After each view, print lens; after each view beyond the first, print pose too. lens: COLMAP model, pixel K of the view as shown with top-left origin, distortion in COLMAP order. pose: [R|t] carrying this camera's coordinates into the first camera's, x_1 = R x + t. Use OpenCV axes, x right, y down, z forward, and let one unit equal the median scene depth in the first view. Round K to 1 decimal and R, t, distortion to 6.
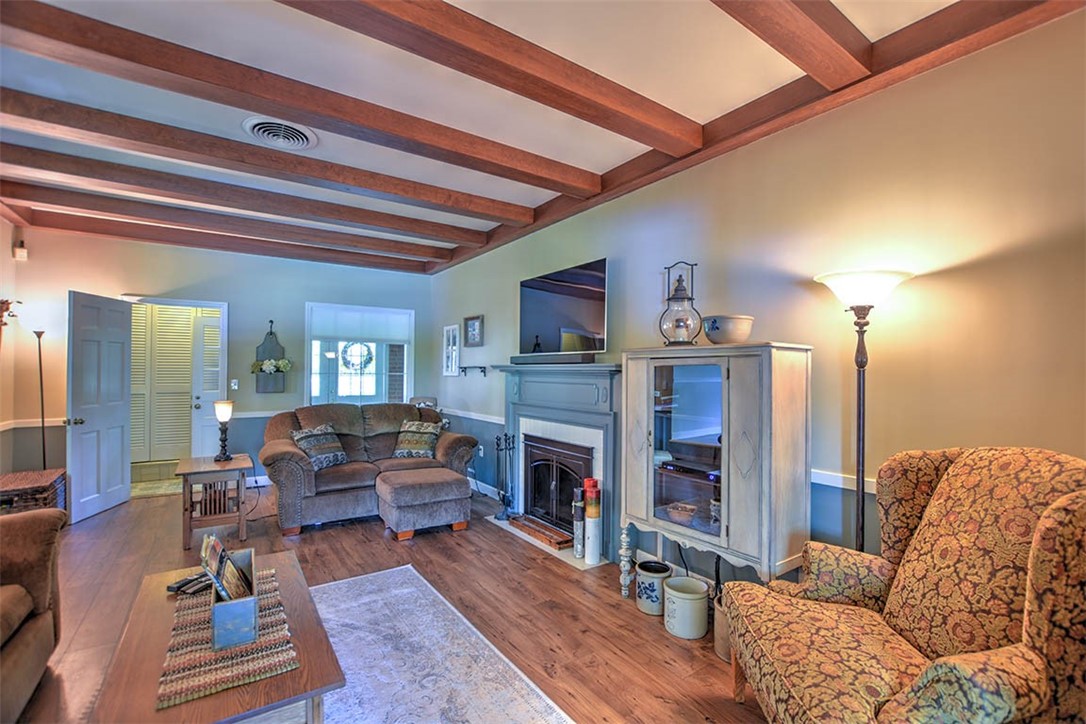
lens RADIAL K [[478.8, 0, 542.8], [0, 478.8, 366.6], [0, 0, 1]] dist [-0.002164, -0.000094]
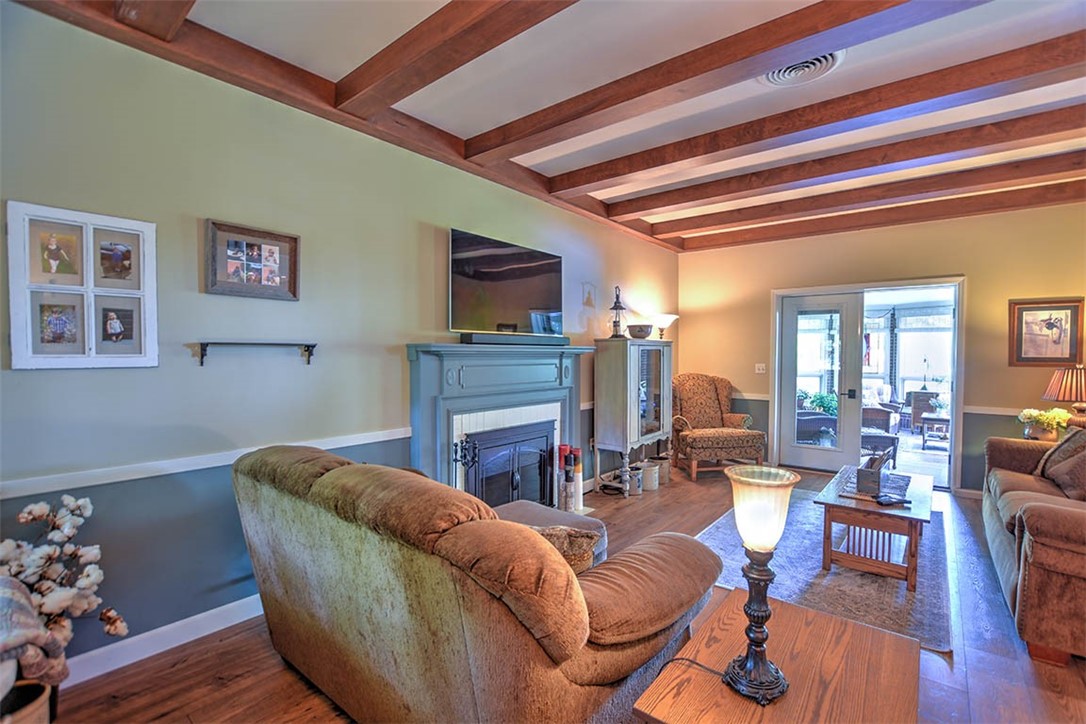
lens RADIAL K [[478.8, 0, 542.8], [0, 478.8, 366.6], [0, 0, 1]] dist [-0.002164, -0.000094]
pose [[-0.276178, -0.034772, 0.960477, -0.879898], [-0.011073, 0.999394, 0.032997, 0.004152], [-0.961043, -0.001522, -0.276396, 1.196407]]
